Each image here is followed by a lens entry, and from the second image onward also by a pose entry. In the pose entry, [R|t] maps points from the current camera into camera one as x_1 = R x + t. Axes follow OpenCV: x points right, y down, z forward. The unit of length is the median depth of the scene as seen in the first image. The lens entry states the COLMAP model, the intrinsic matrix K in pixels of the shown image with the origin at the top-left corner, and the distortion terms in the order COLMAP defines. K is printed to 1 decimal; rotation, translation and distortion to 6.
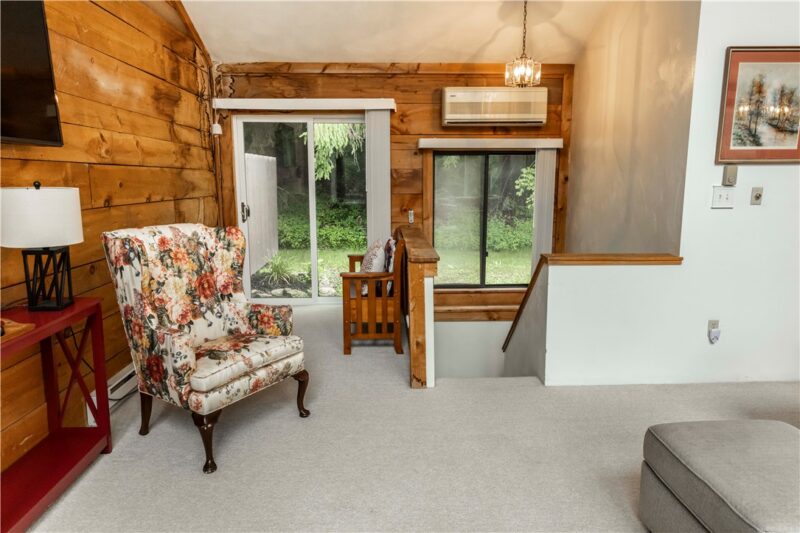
lens RADIAL K [[539.8, 0, 400.0], [0, 539.8, 266.5], [0, 0, 1]] dist [0.006746, 0.001556]
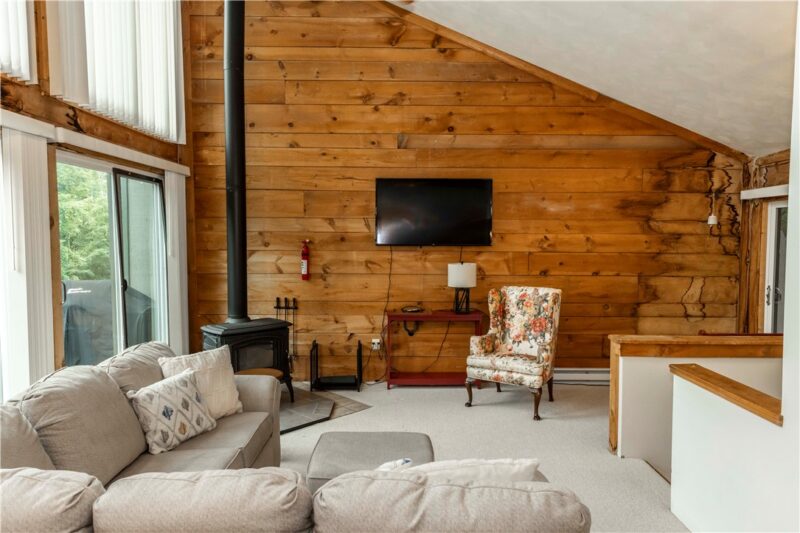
lens RADIAL K [[539.8, 0, 400.0], [0, 539.8, 266.5], [0, 0, 1]] dist [0.006746, 0.001556]
pose [[-0.062128, 0.052156, -0.996704, 1.275346], [-0.167487, 0.983927, 0.061928, -0.167454], [0.983915, 0.170782, -0.052394, 0.604860]]
